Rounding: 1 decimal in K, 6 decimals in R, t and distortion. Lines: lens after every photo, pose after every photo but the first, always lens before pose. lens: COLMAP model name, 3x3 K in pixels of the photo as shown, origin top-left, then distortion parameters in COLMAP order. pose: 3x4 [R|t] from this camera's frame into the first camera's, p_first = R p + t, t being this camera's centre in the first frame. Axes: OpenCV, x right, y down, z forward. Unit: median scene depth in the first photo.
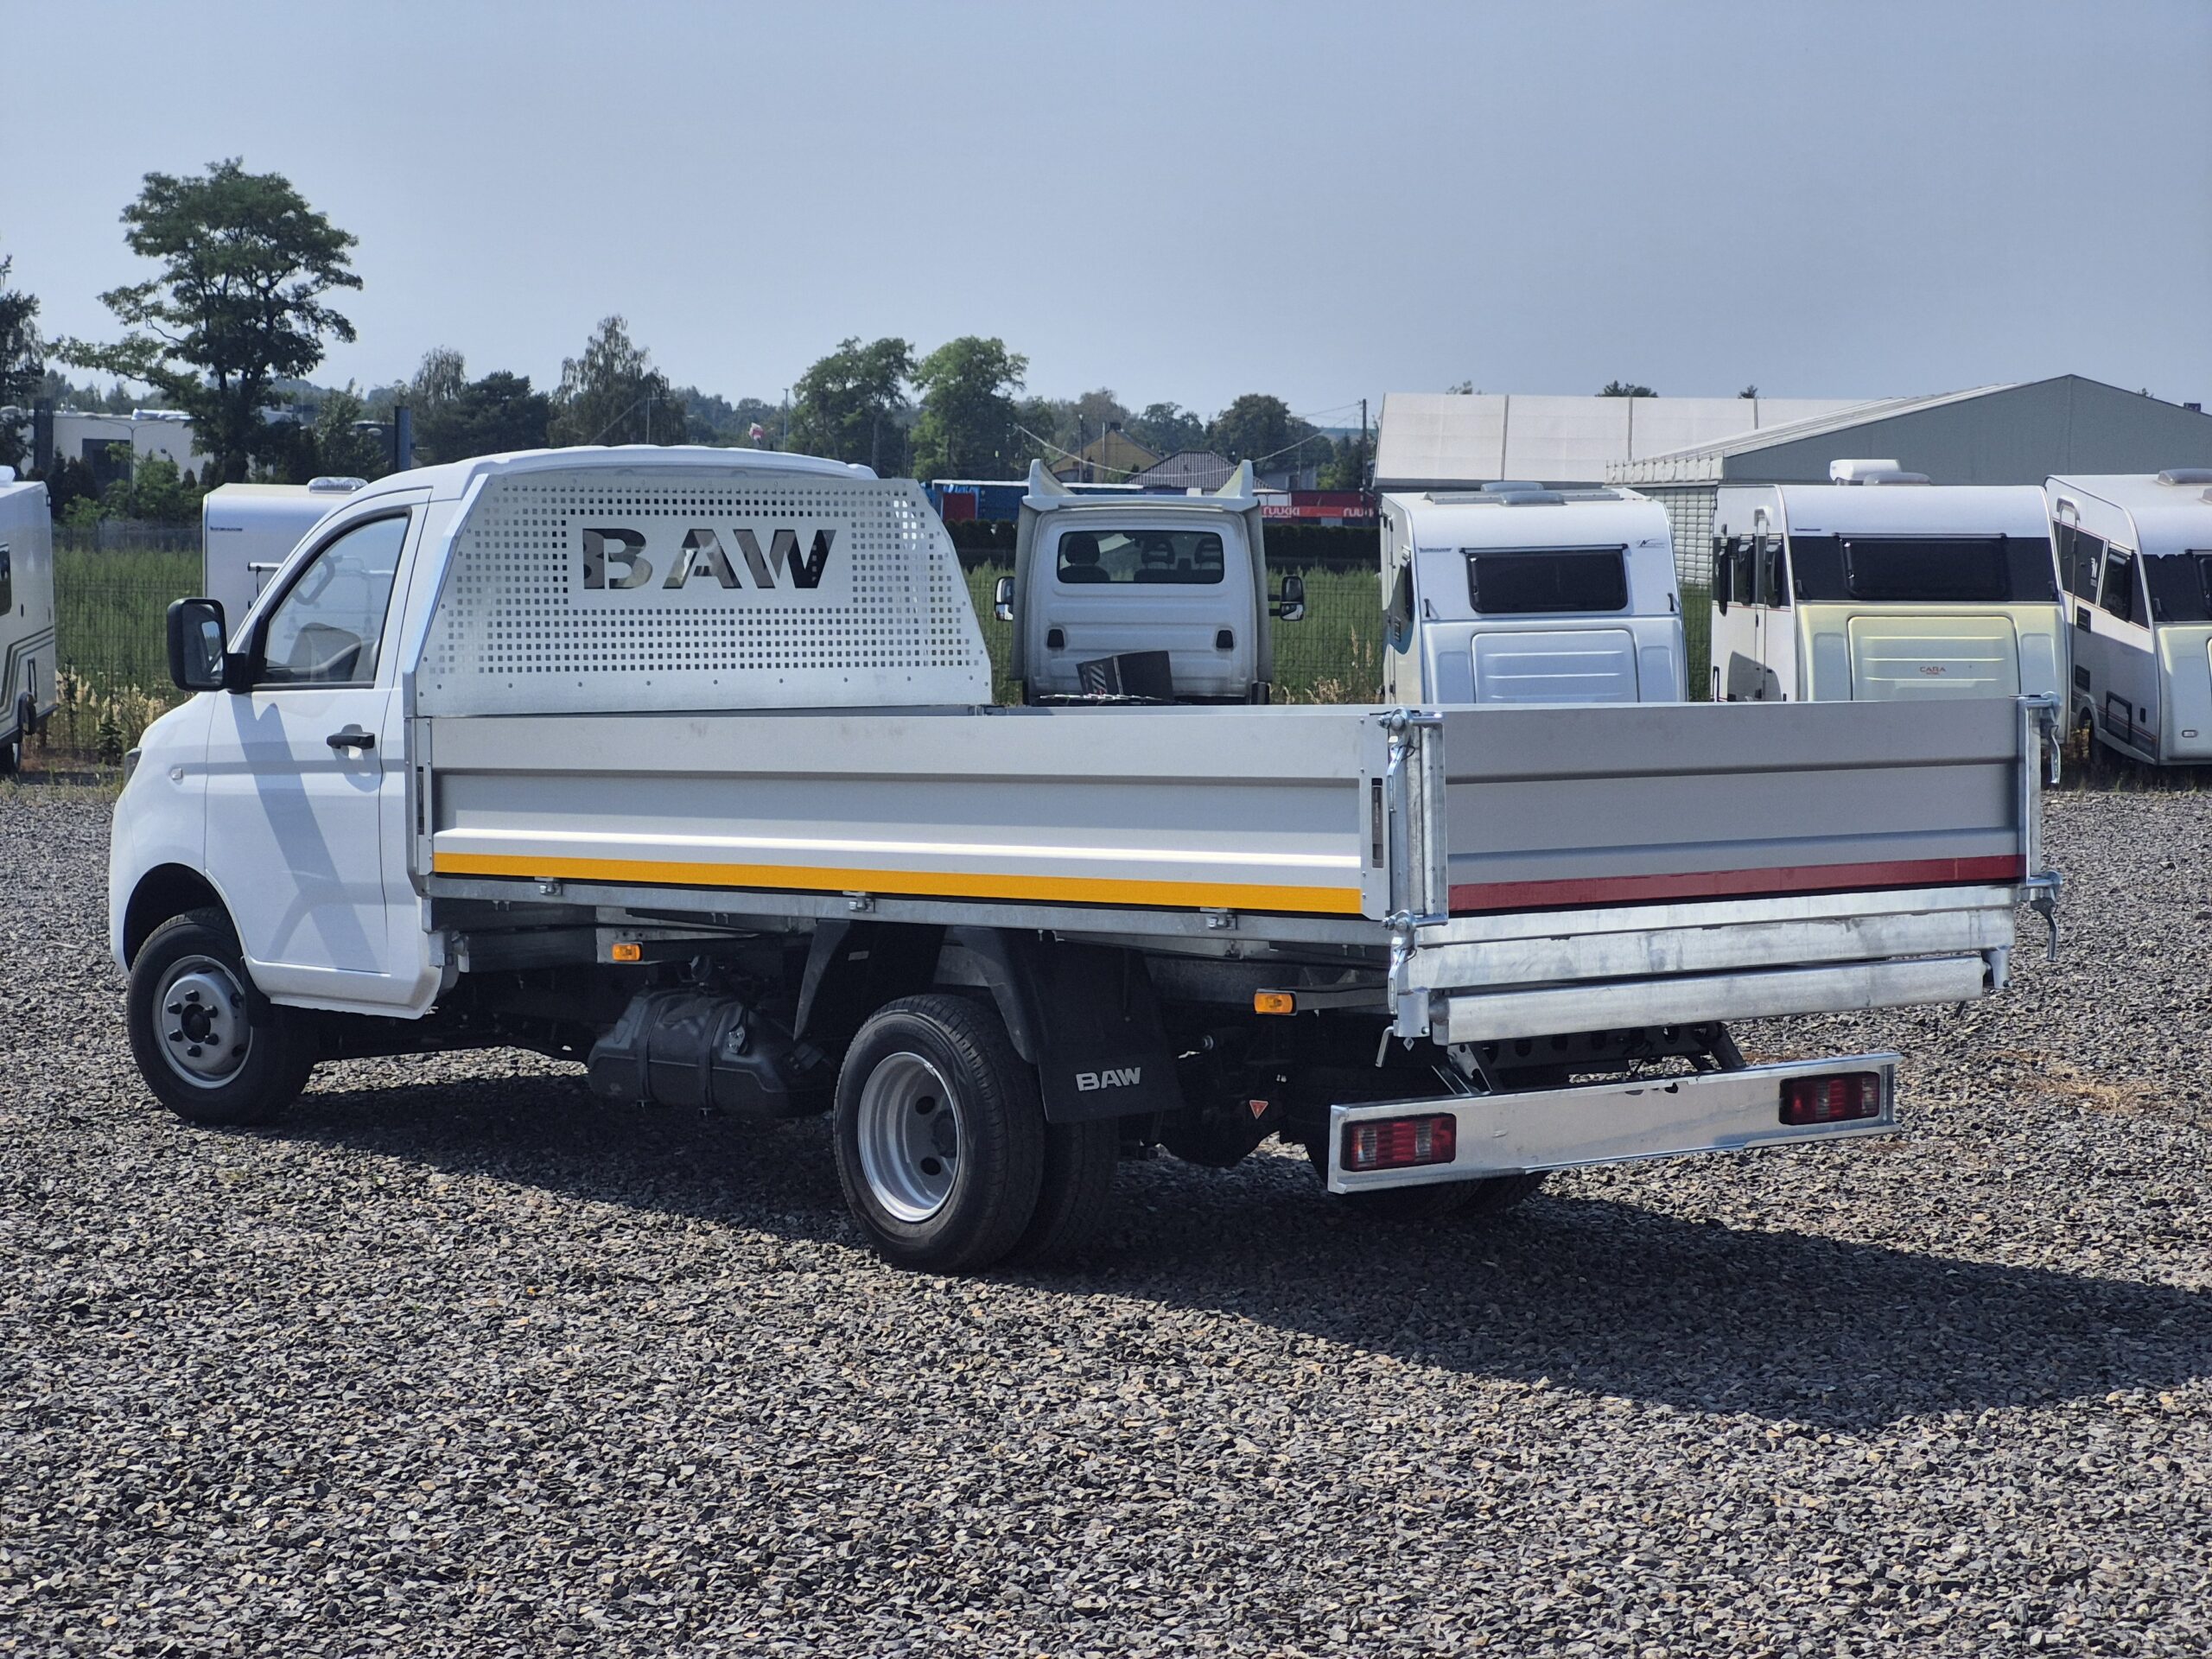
lens RADIAL K [[4791.1, 0, 1106.0], [0, 4791.1, 829.5], [0, 0, 1]] dist [-0.514285, 5.401218]
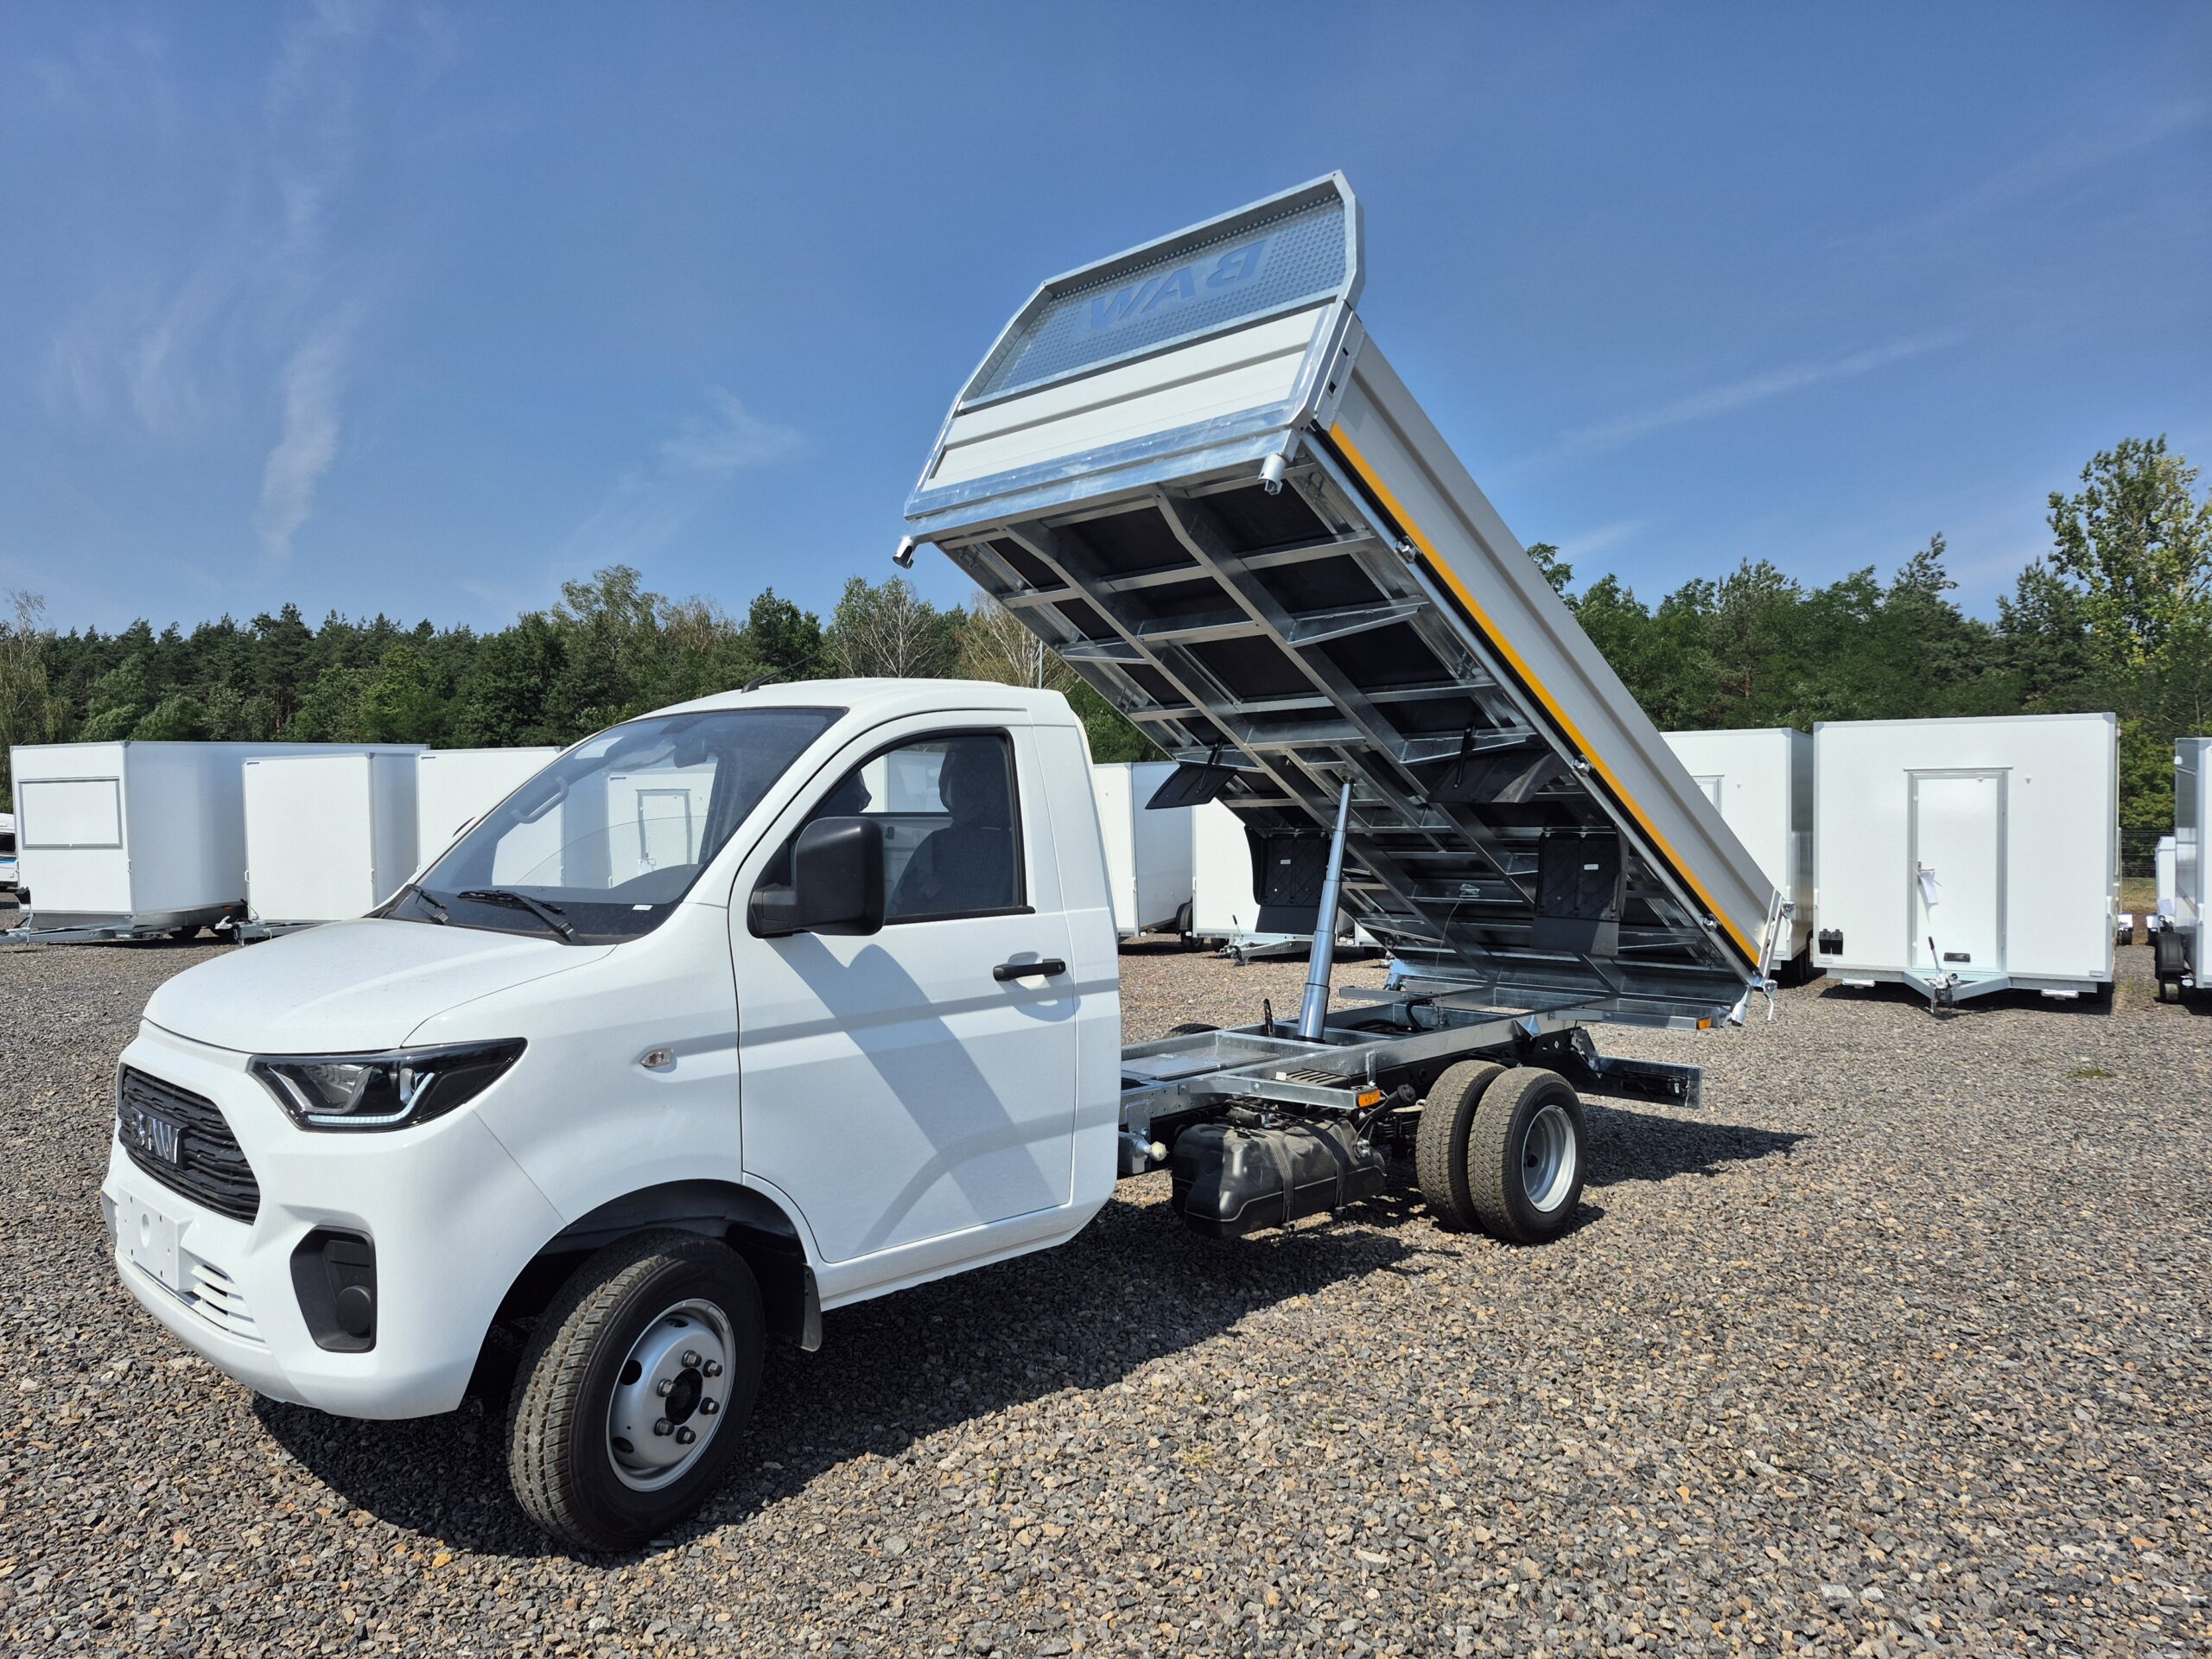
lens RADIAL K [[1528.8, 0, 1096.4], [0, 1528.8, 832.9], [0, 0, 1]] dist [0.040472, -0.030480]
pose [[-0.113706, 0.007336, 0.993487, -0.455663], [0.050133, 0.998741, -0.001637, -0.044166], [-0.992249, 0.049620, -0.113930, 1.005807]]
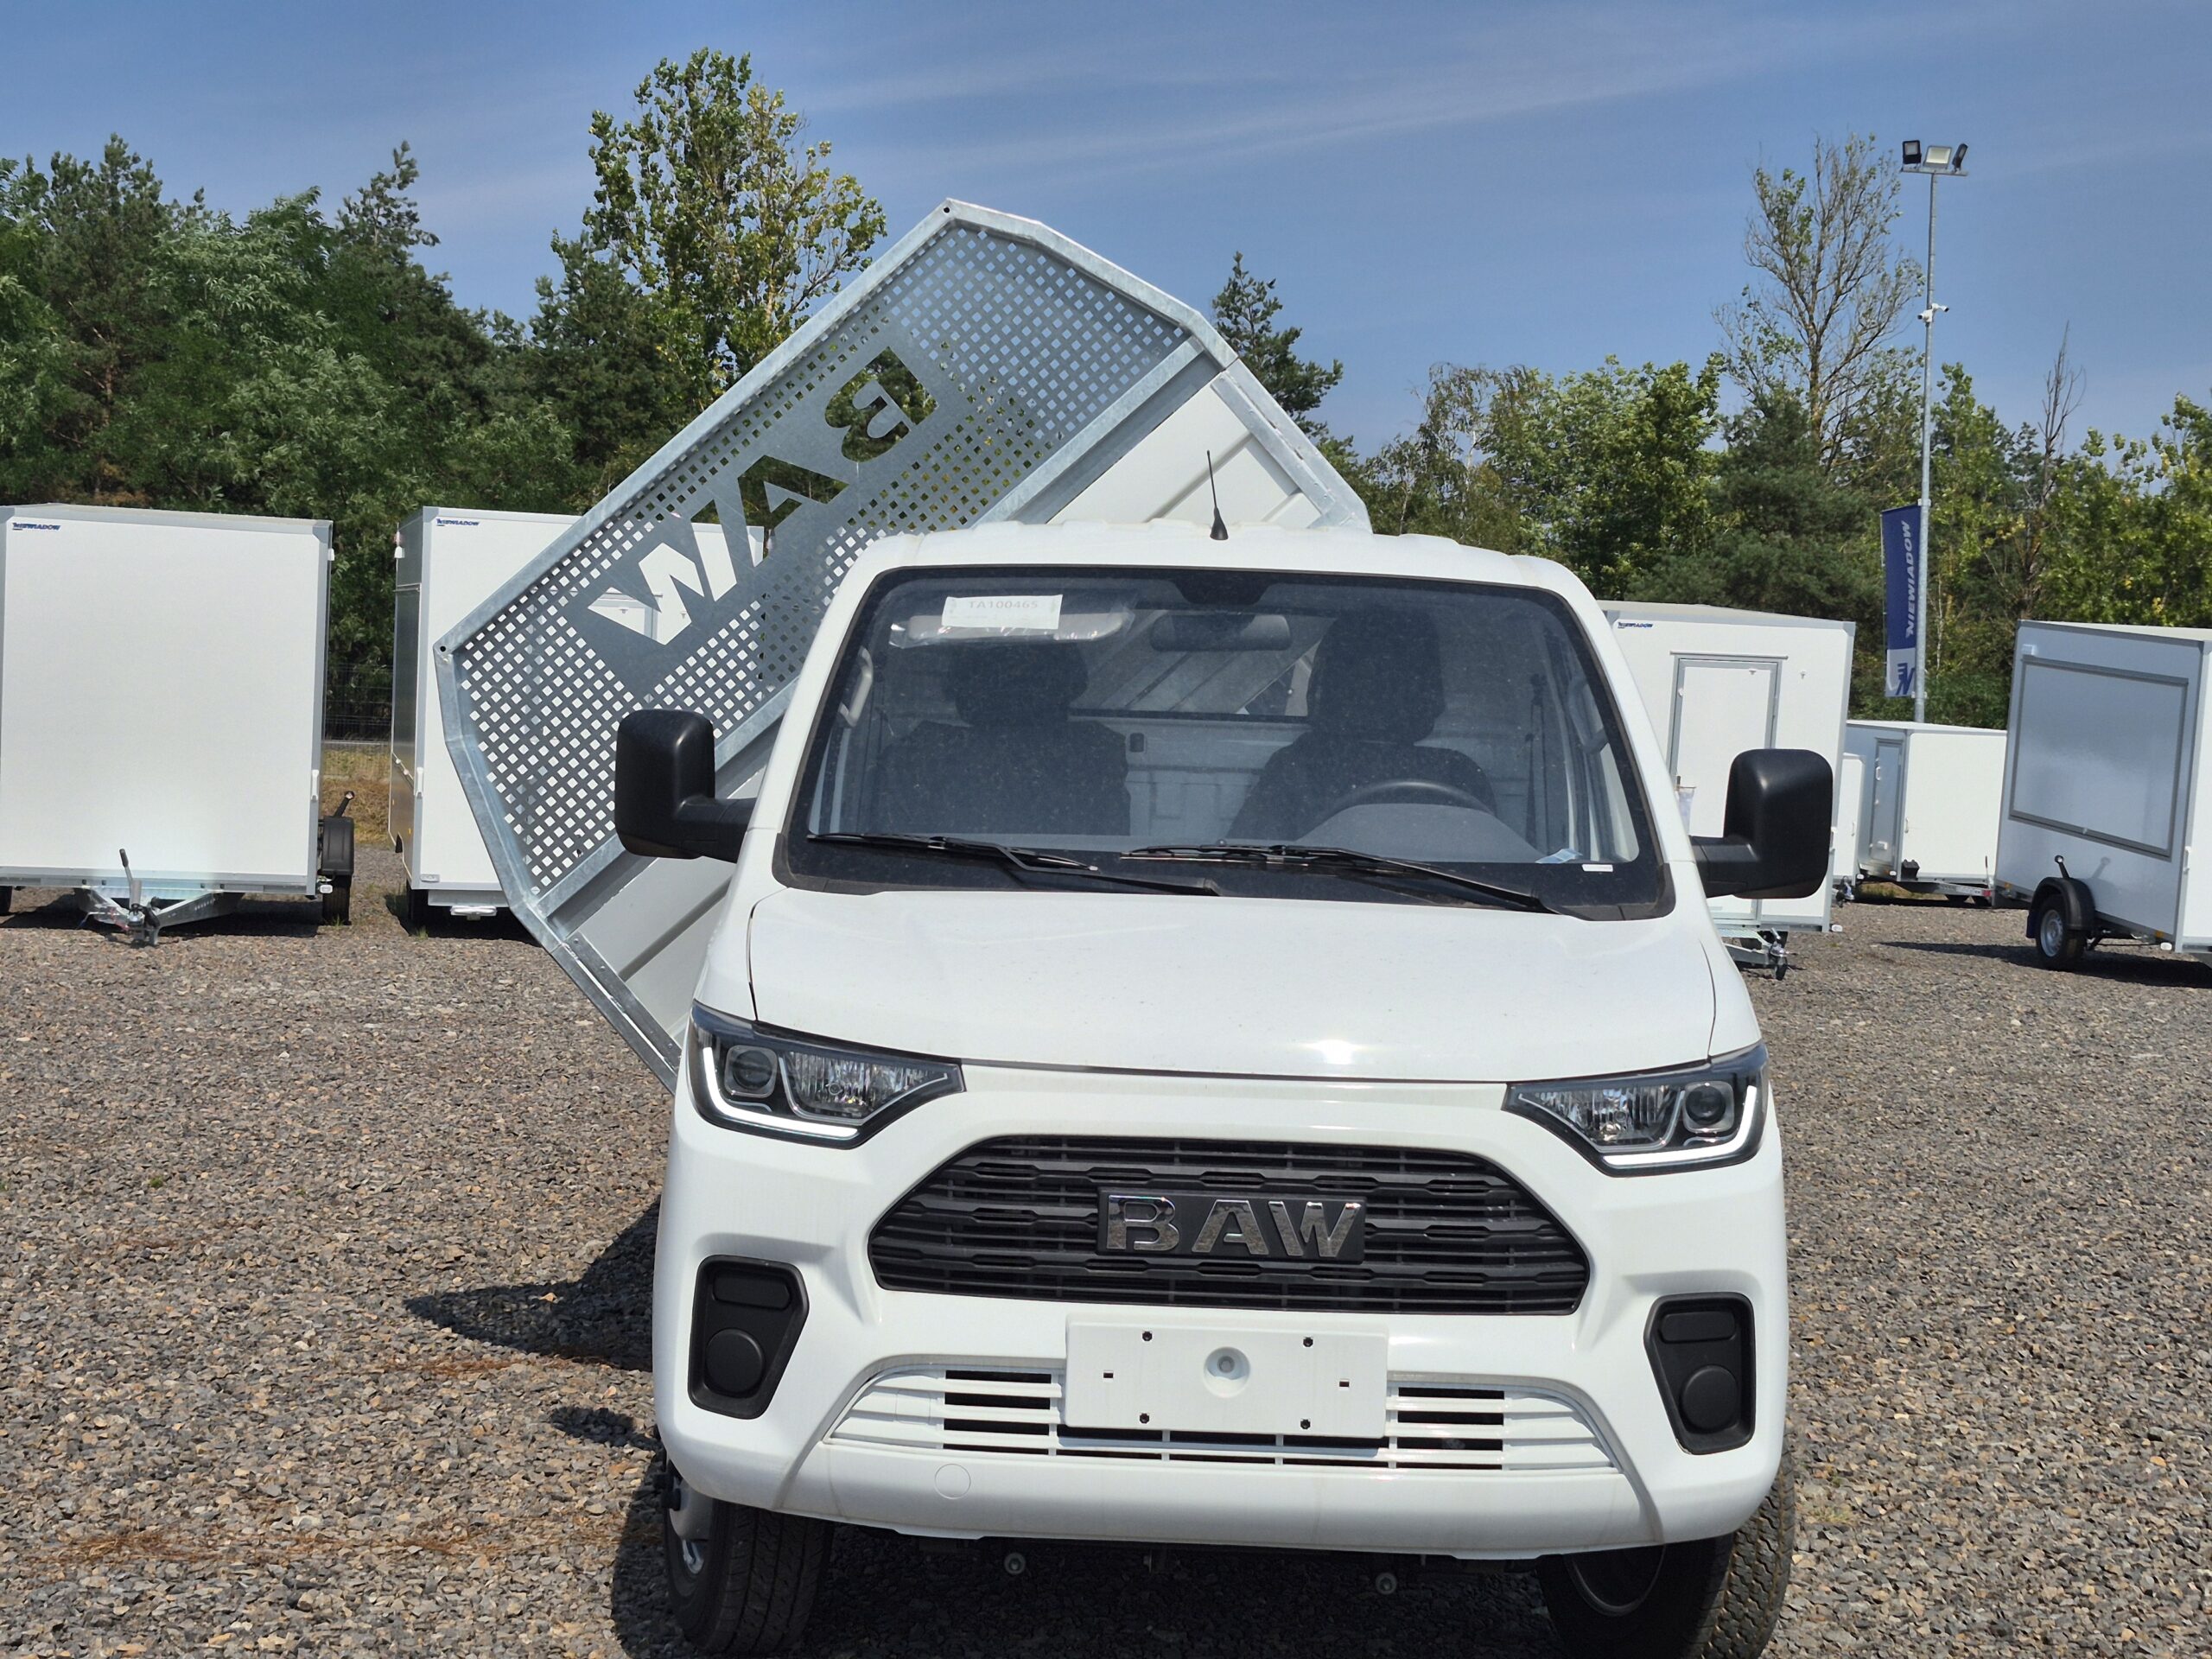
lens RADIAL K [[2987.4, 0, 1192.8], [0, 2987.4, 834.9], [0, 0, 1]] dist [0.143532, -0.465024]
pose [[-0.799242, -0.052166, 0.598741, -0.374850], [-0.004518, 0.996719, 0.080809, -0.070862], [-0.600992, 0.061880, -0.796856, 1.388211]]
